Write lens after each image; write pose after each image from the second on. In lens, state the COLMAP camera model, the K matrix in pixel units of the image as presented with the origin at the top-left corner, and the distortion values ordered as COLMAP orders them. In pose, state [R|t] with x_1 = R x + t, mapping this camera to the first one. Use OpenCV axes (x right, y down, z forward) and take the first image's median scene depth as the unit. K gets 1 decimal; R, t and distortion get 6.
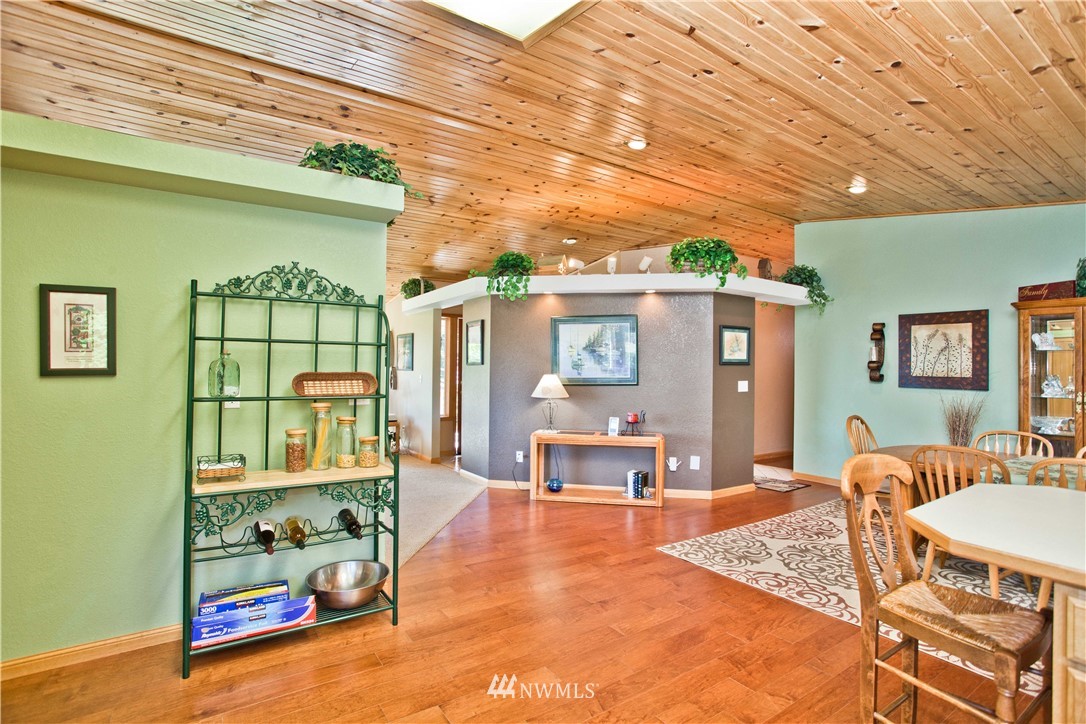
lens RADIAL K [[555.0, 0, 543.6], [0, 555.0, 355.0], [0, 0, 1]] dist [-0.086257, 0.042350]
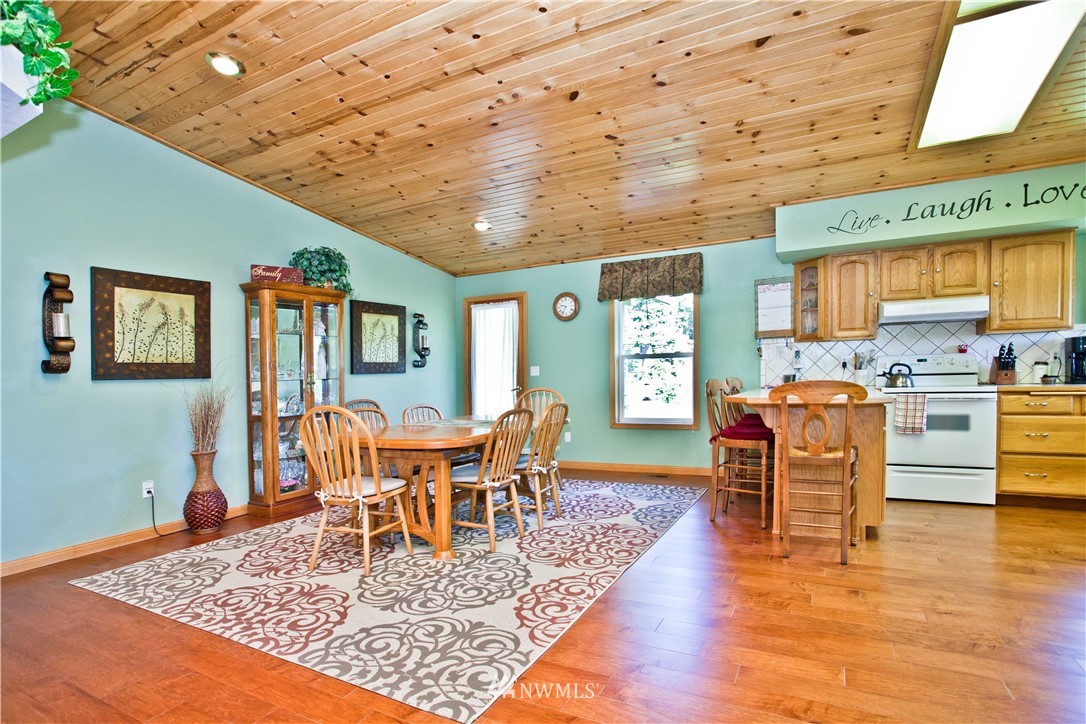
lens RADIAL K [[520.8, 0, 561.7], [0, 520.8, 380.0], [0, 0, 1]] dist [-0.066541, 0.030959]
pose [[-0.476325, -0.015596, 0.879131, -0.142808], [0.007280, 0.999738, 0.021679, 0.056059], [-0.879239, 0.016726, -0.476087, 0.891102]]
